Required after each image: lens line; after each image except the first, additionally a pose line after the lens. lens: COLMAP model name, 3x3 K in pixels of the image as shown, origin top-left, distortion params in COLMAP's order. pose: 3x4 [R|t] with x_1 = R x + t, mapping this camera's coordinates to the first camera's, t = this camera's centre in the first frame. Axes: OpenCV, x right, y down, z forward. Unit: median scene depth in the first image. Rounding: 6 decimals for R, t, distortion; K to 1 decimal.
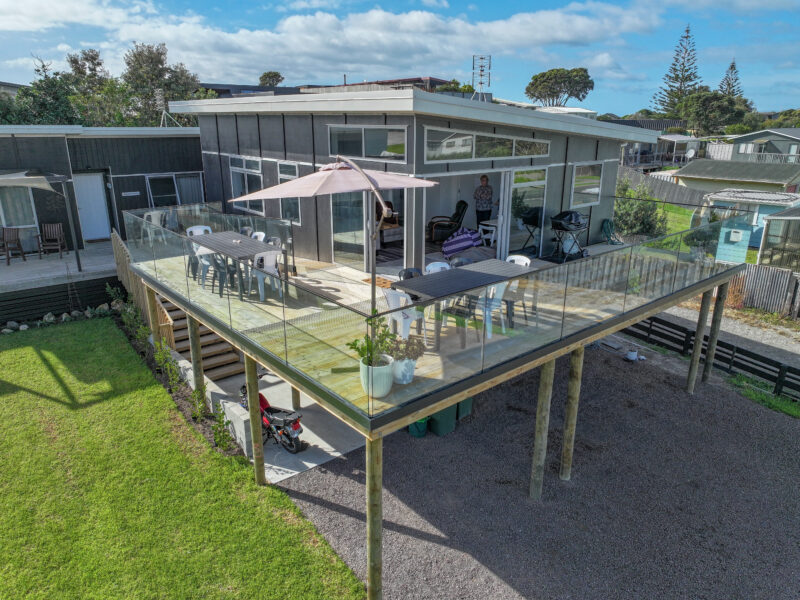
lens RADIAL K [[561.6, 0, 400.0], [0, 561.6, 300.0], [0, 0, 1]] dist [0.004084, 0.001400]
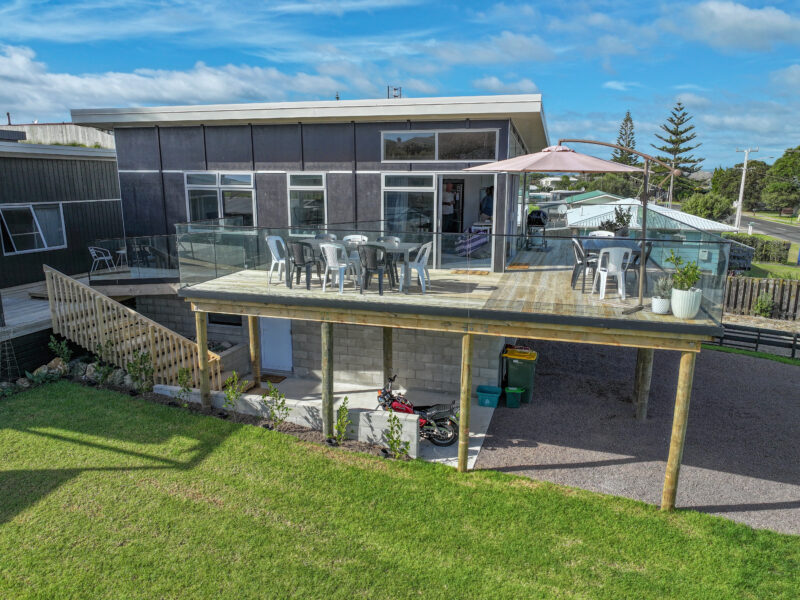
lens RADIAL K [[561.6, 0, 400.0], [0, 561.6, 300.0], [0, 0, 1]] dist [0.004084, 0.001400]
pose [[0.835416, -0.117620, 0.536885, -0.658946], [0.166705, 0.985043, -0.043598, 0.041050], [-0.523726, 0.125924, 0.842528, 0.145517]]
